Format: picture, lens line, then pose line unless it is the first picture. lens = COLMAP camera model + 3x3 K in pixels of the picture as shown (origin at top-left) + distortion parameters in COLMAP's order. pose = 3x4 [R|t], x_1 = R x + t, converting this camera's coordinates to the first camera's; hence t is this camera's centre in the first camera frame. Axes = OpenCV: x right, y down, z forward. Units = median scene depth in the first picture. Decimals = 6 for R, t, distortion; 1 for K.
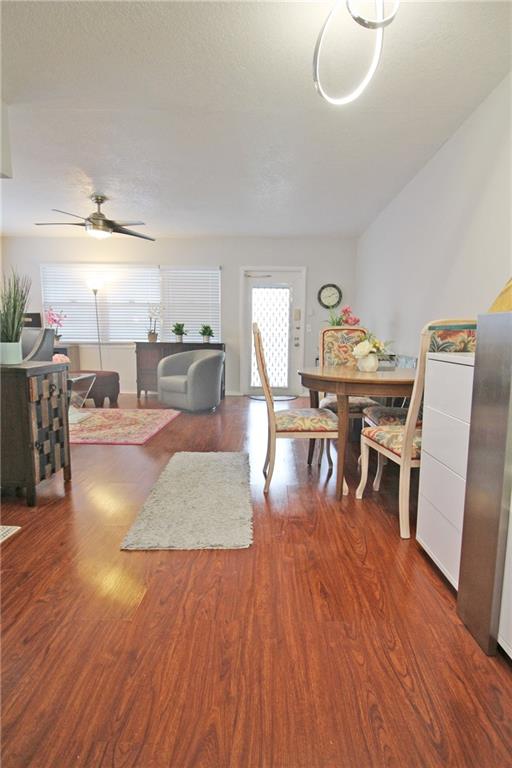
lens RADIAL K [[409.9, 0, 258.0], [0, 409.9, 385.1], [0, 0, 1]] dist [0.004331, -0.009077]
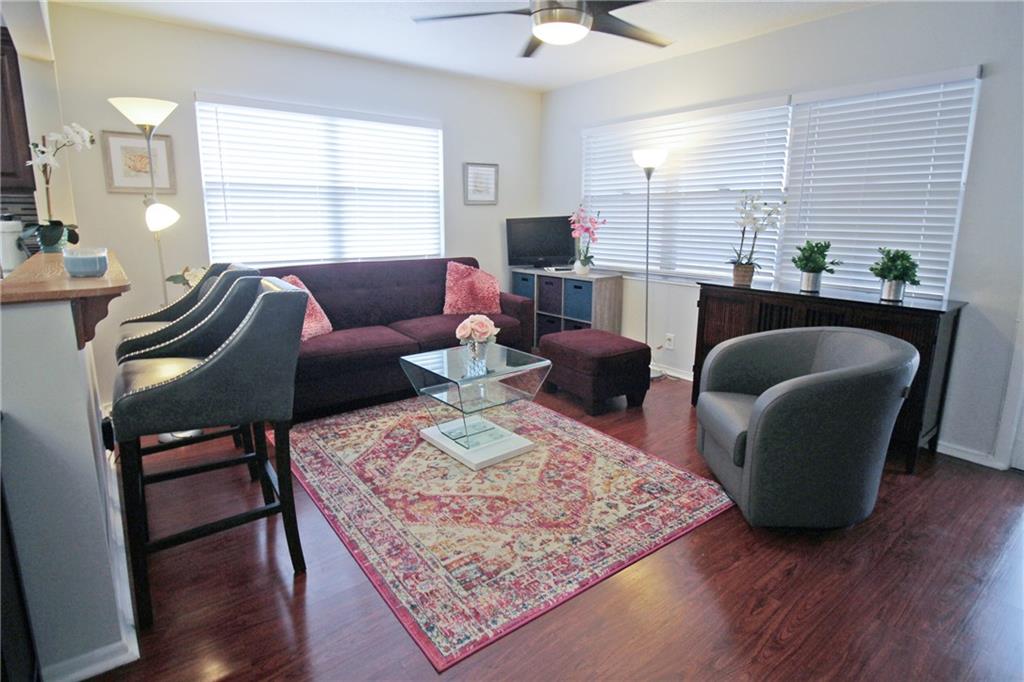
lens RADIAL K [[546.6, 0, 524.9], [0, 546.6, 317.0], [0, 0, 1]] dist [0.004331, -0.009077]
pose [[0.639921, 0.134426, -0.756592, 0.028858], [-0.101980, 0.990728, 0.089771, -0.099241], [0.761644, 0.019711, 0.647696, 0.464728]]
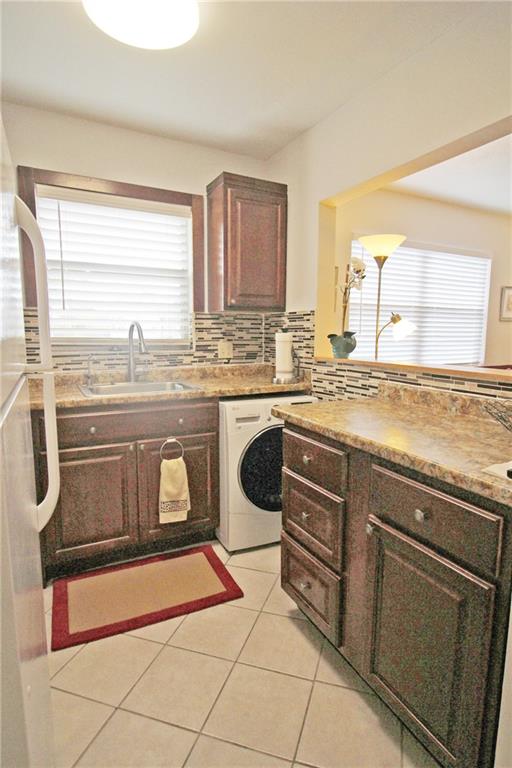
lens RADIAL K [[409.9, 0, 259.8], [0, 409.9, 382.1], [0, 0, 1]] dist [0.004331, -0.009077]
pose [[0.481895, 0.113032, -0.868908, -0.225500], [-0.124671, 0.990401, 0.059694, -0.067893], [0.867314, 0.079561, 0.491361, 0.212395]]
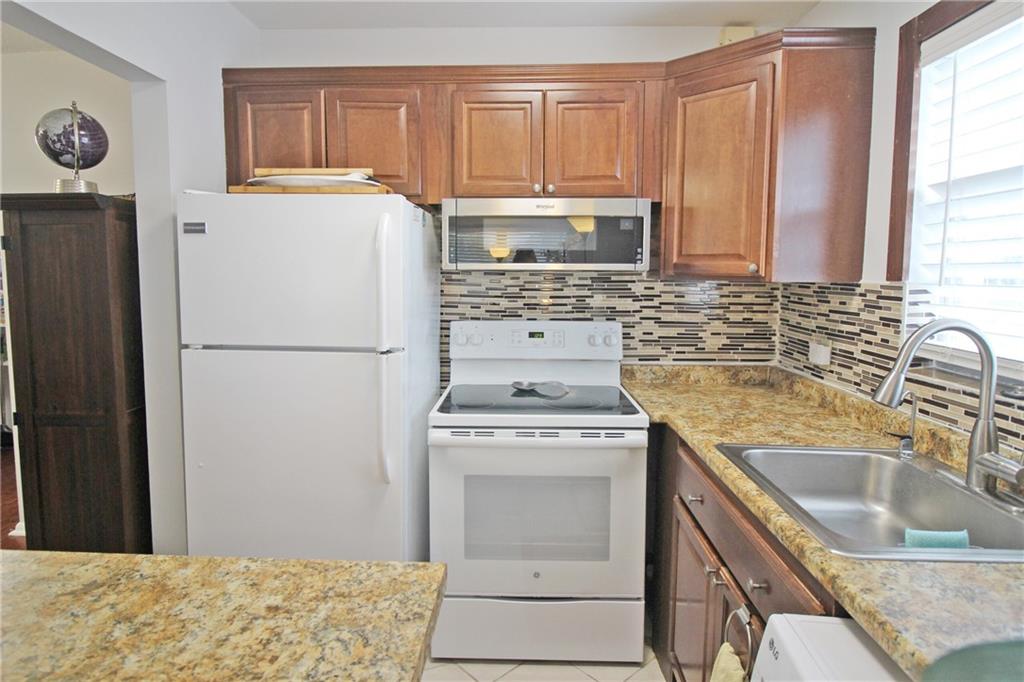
lens RADIAL K [[546.6, 0, 516.6], [0, 546.6, 320.1], [0, 0, 1]] dist [0.004331, -0.009077]
pose [[-0.999758, -0.010395, -0.019378, -0.470144], [-0.014325, 0.976445, 0.215289, -0.123928], [0.016684, 0.215514, -0.976358, 0.471929]]
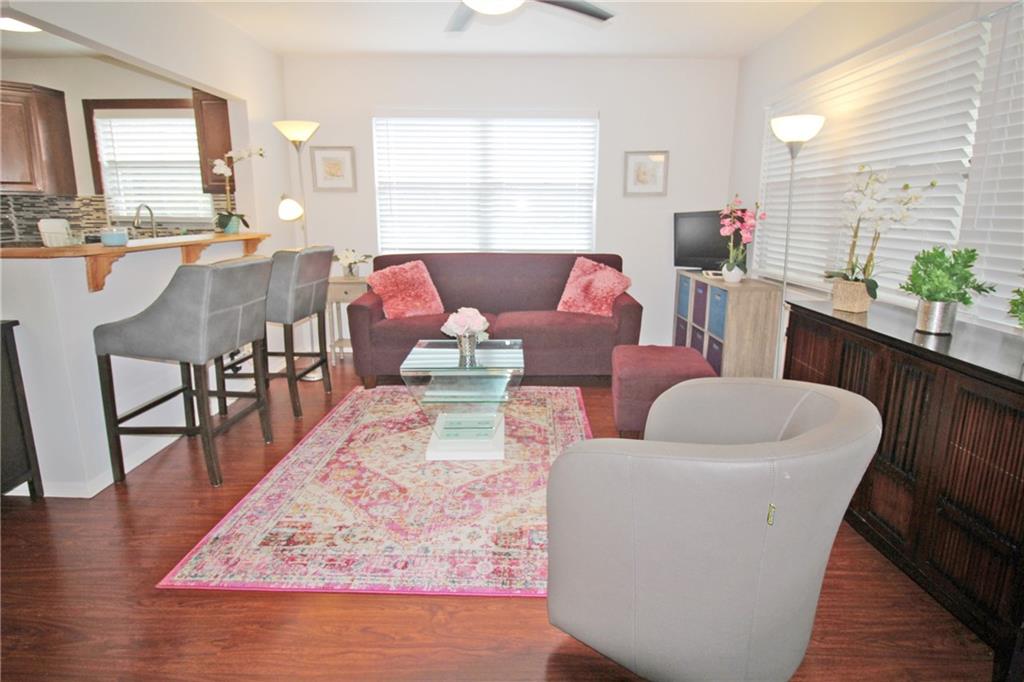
lens RADIAL K [[546.6, 0, 514.1], [0, 546.6, 322.6], [0, 0, 1]] dist [0.004331, -0.009077]
pose [[0.013205, 0.191978, -0.981310, 0.102984], [-0.137389, 0.972436, 0.188394, -0.135608], [0.990429, 0.132333, 0.039216, 0.758984]]
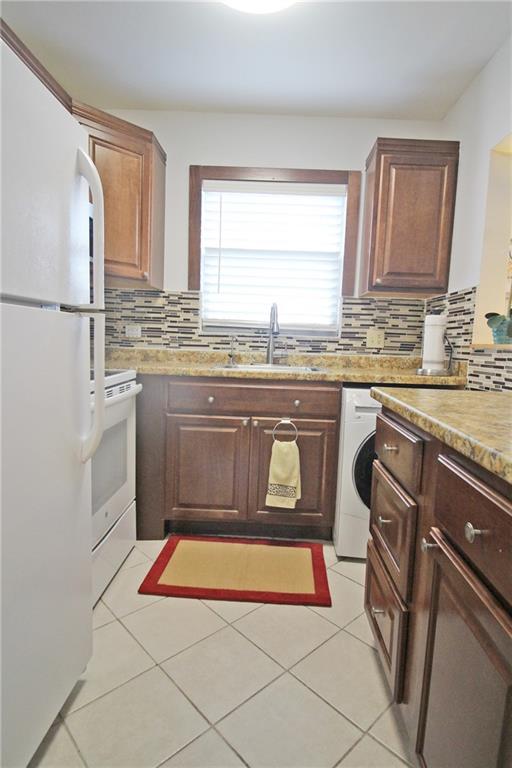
lens RADIAL K [[409.9, 0, 266.5], [0, 409.9, 380.8], [0, 0, 1]] dist [0.004331, -0.009077]
pose [[0.011486, 0.107141, -0.994177, -0.231488], [-0.172411, 0.979564, 0.103575, -0.053451], [0.984958, 0.170218, 0.029723, 0.288461]]
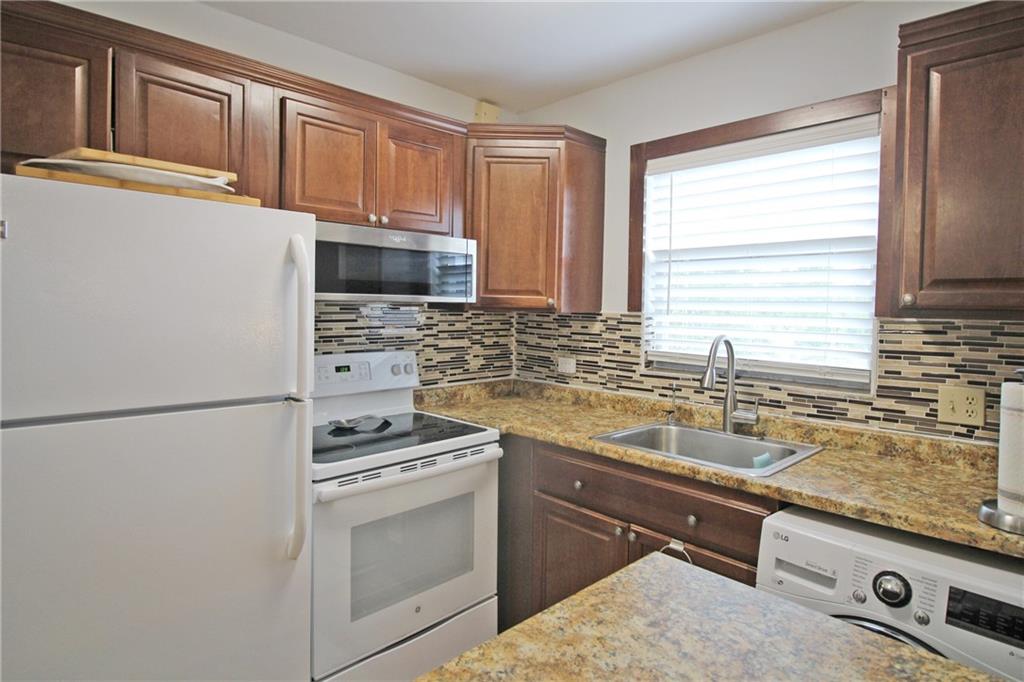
lens RADIAL K [[546.6, 0, 508.1], [0, 546.6, 321.4], [0, 0, 1]] dist [0.004331, -0.009077]
pose [[-0.693879, 0.005799, -0.720068, -0.307015], [-0.112901, 0.986724, 0.116741, -0.117107], [0.711186, 0.162300, -0.684012, 0.420647]]
